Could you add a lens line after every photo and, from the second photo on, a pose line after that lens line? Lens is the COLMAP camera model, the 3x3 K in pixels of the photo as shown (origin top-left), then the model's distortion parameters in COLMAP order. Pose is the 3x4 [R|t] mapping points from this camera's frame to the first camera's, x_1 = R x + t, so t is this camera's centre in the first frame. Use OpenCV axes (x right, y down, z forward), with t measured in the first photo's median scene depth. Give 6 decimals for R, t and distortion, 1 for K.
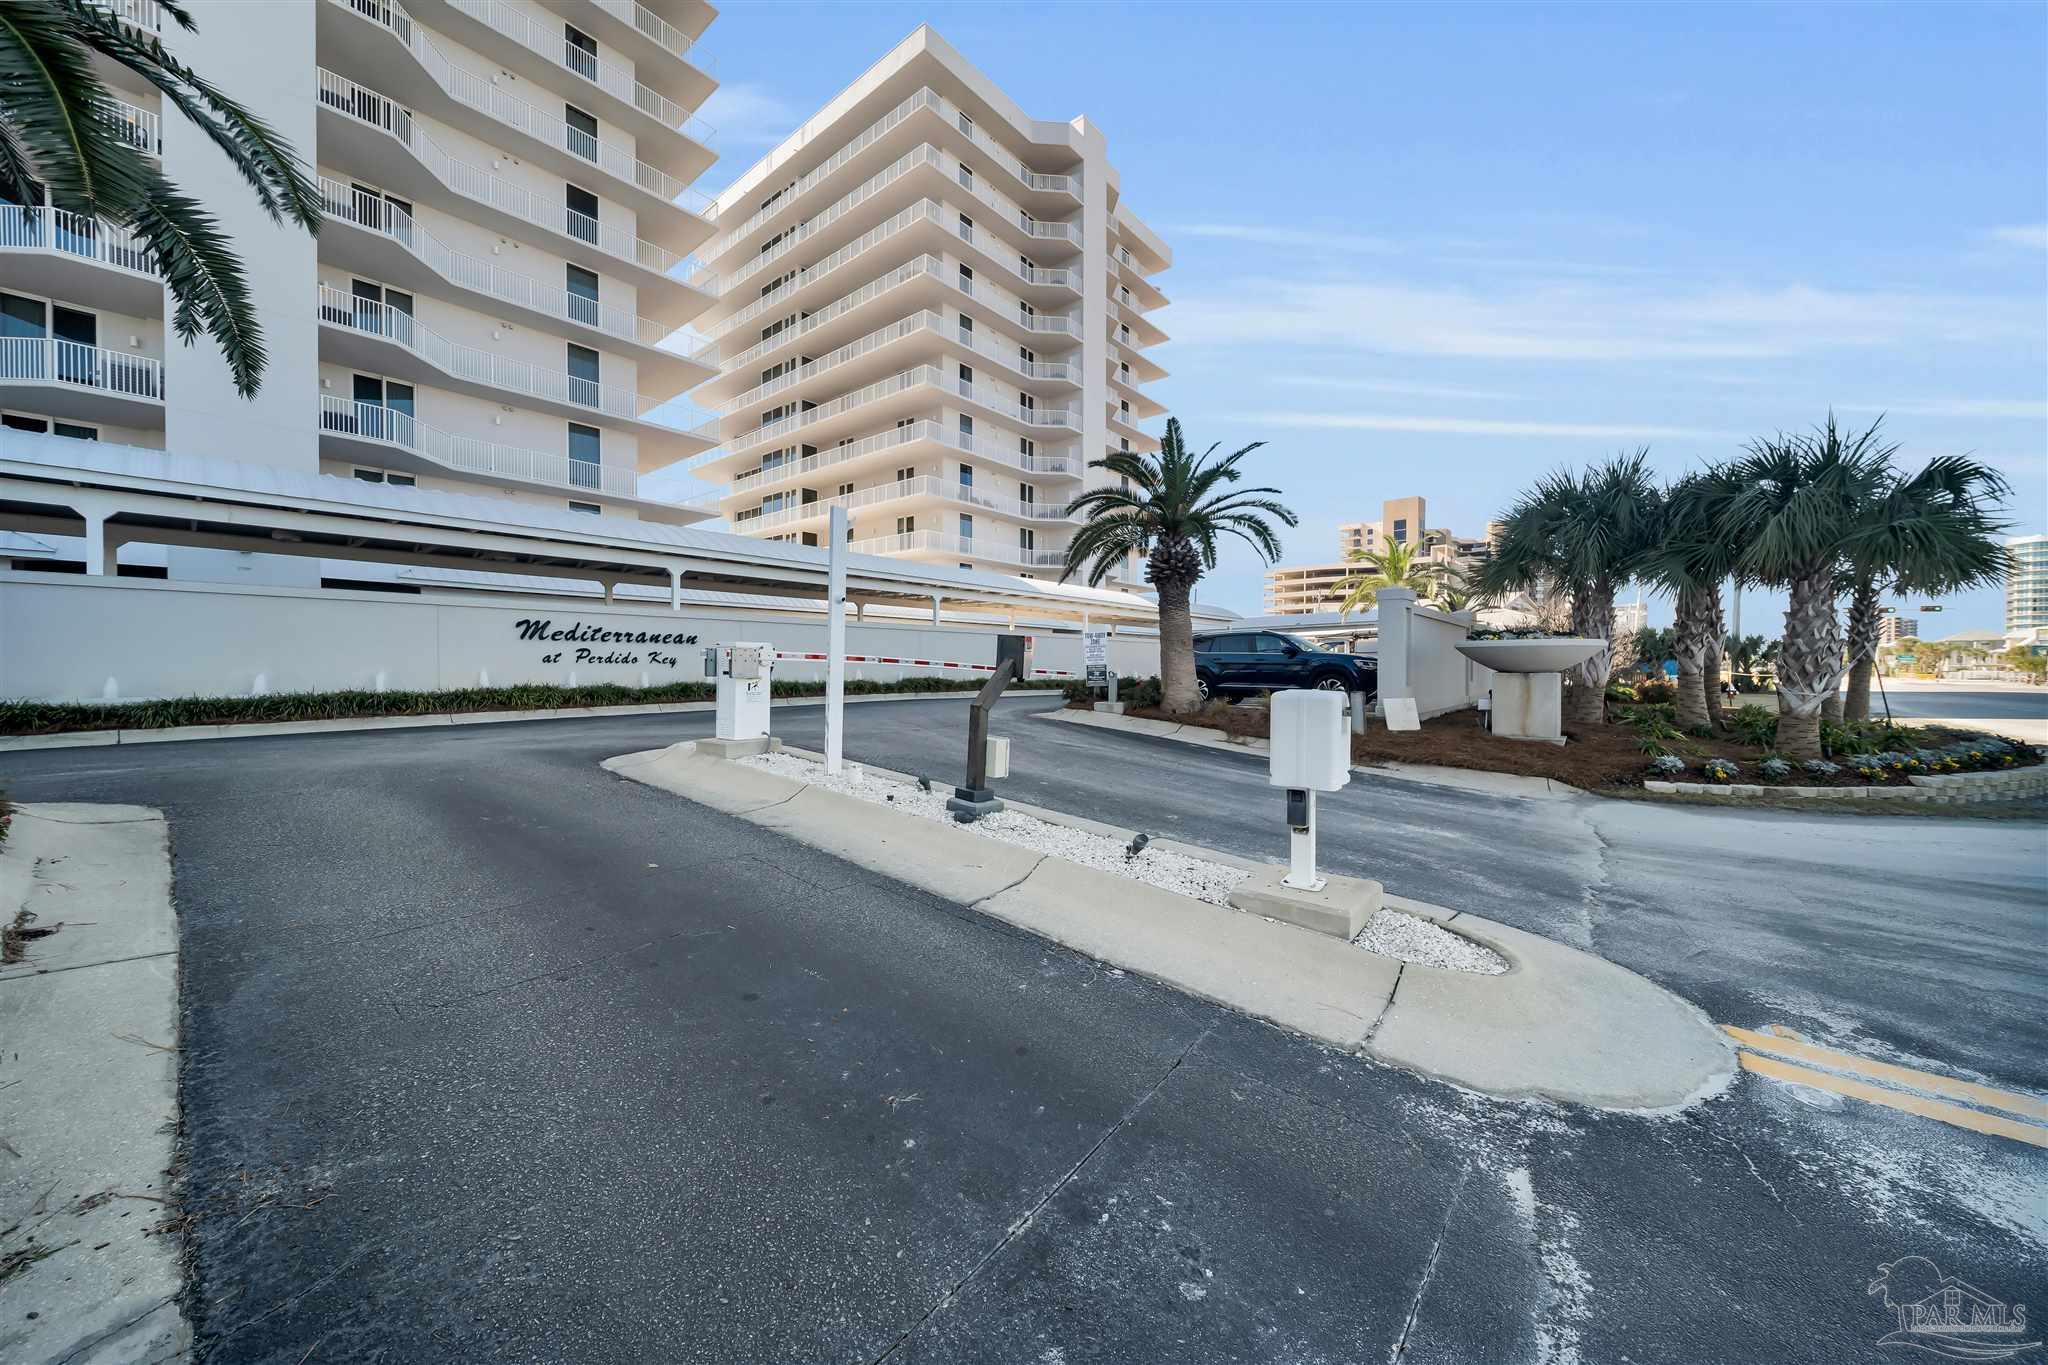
lens RADIAL K [[727.7, 0, 1024.6], [0, 727.7, 657.8], [0, 0, 1]] dist [0.001777, 0.000104]
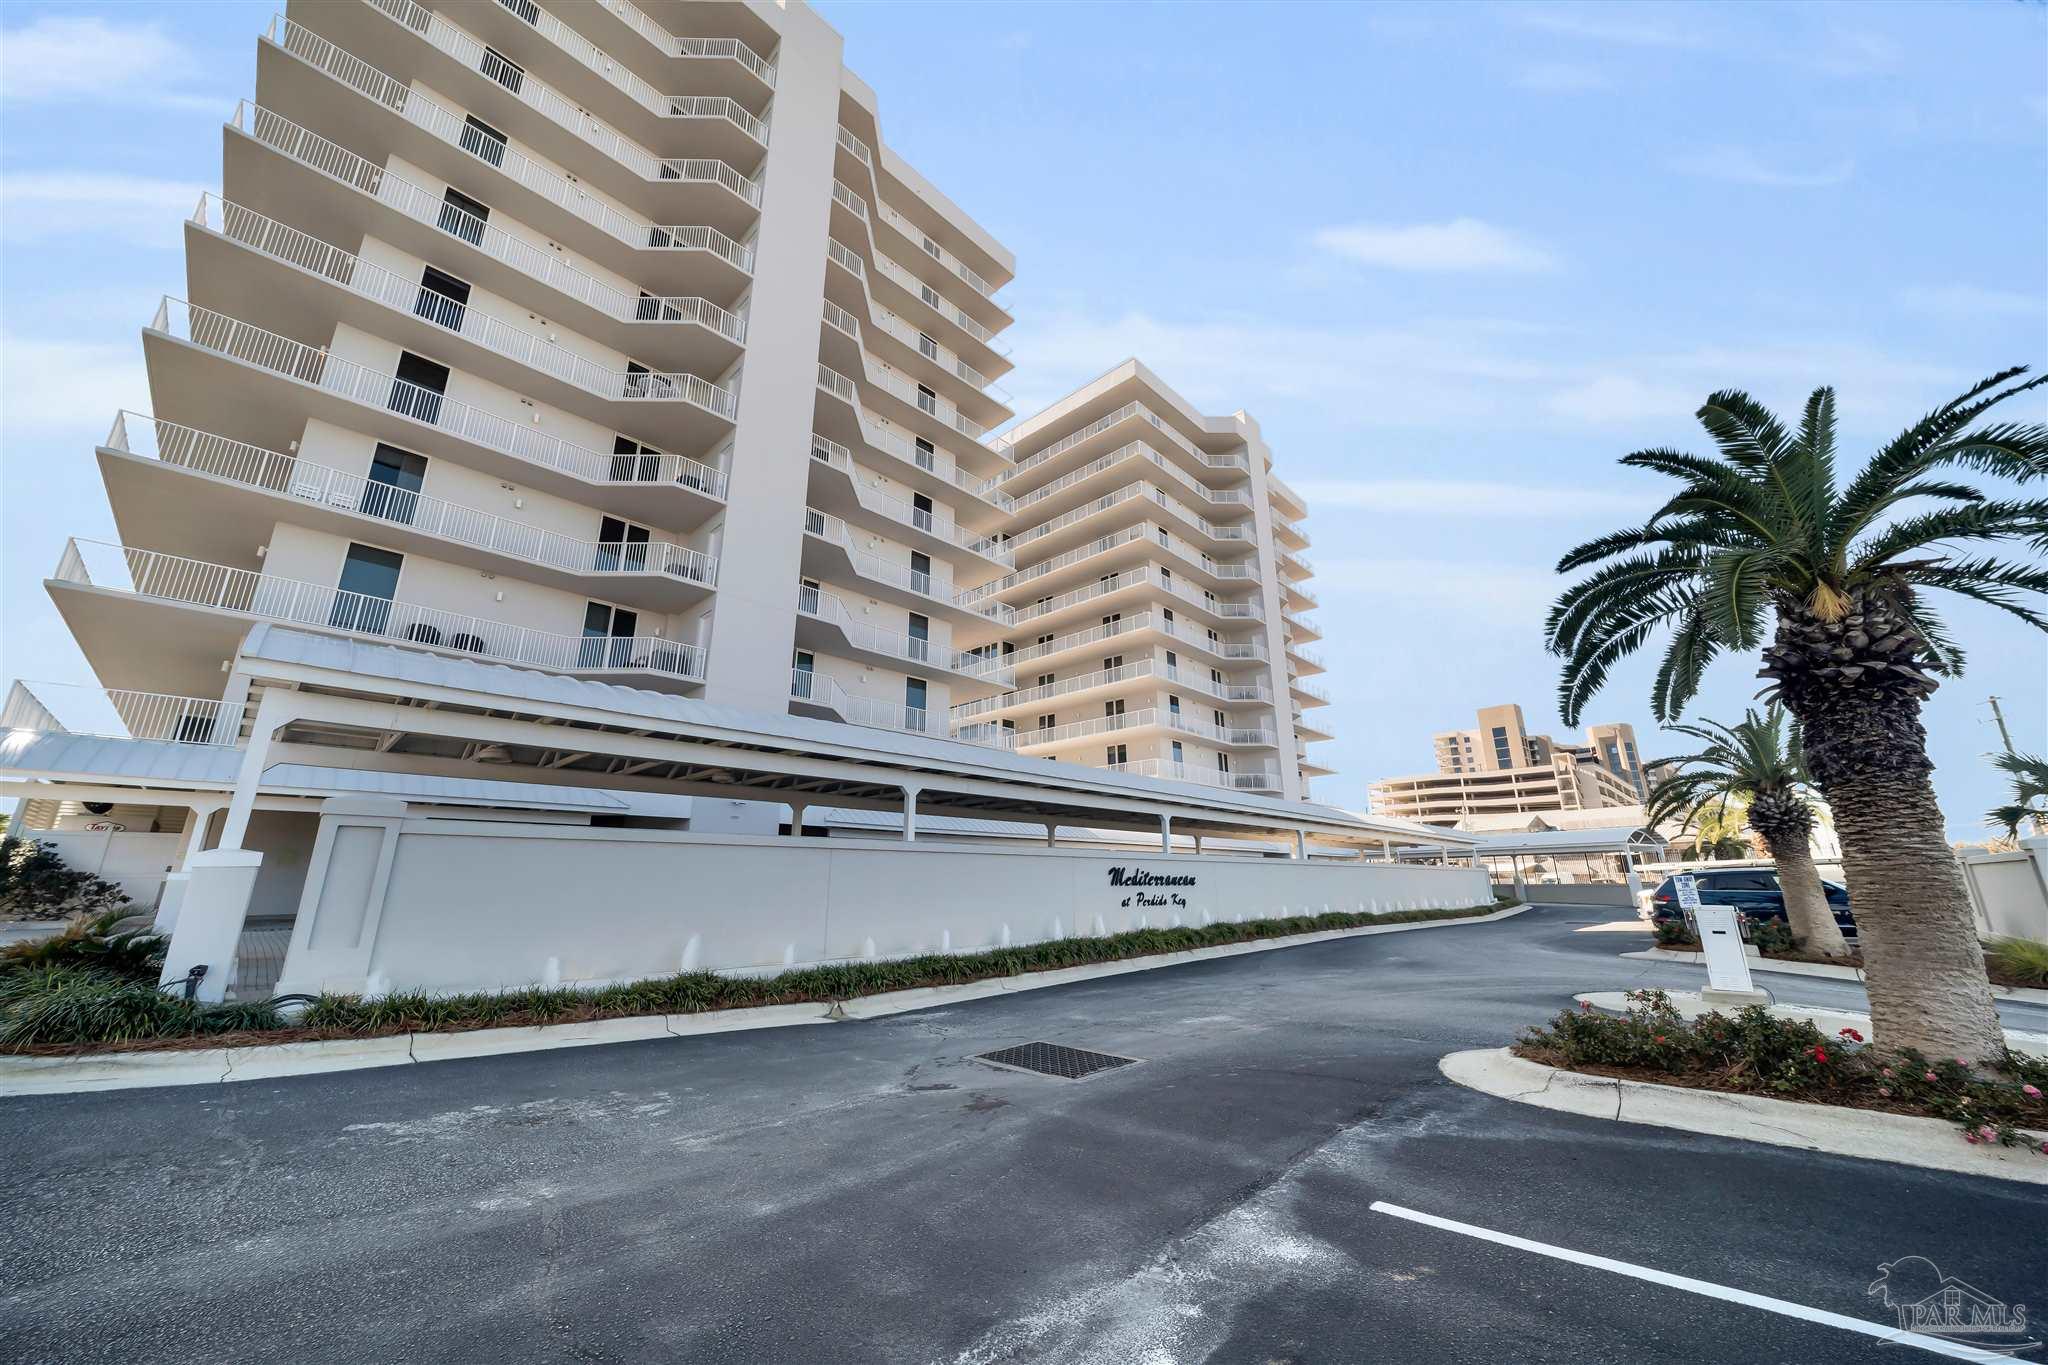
lens RADIAL K [[727.7, 0, 1024.6], [0, 727.7, 657.8], [0, 0, 1]] dist [0.001777, 0.000104]
pose [[0.997994, -0.029533, -0.055993, -0.364554], [0.012268, 0.957966, -0.286620, -0.020396], [0.062104, 0.285358, 0.956407, -0.088666]]
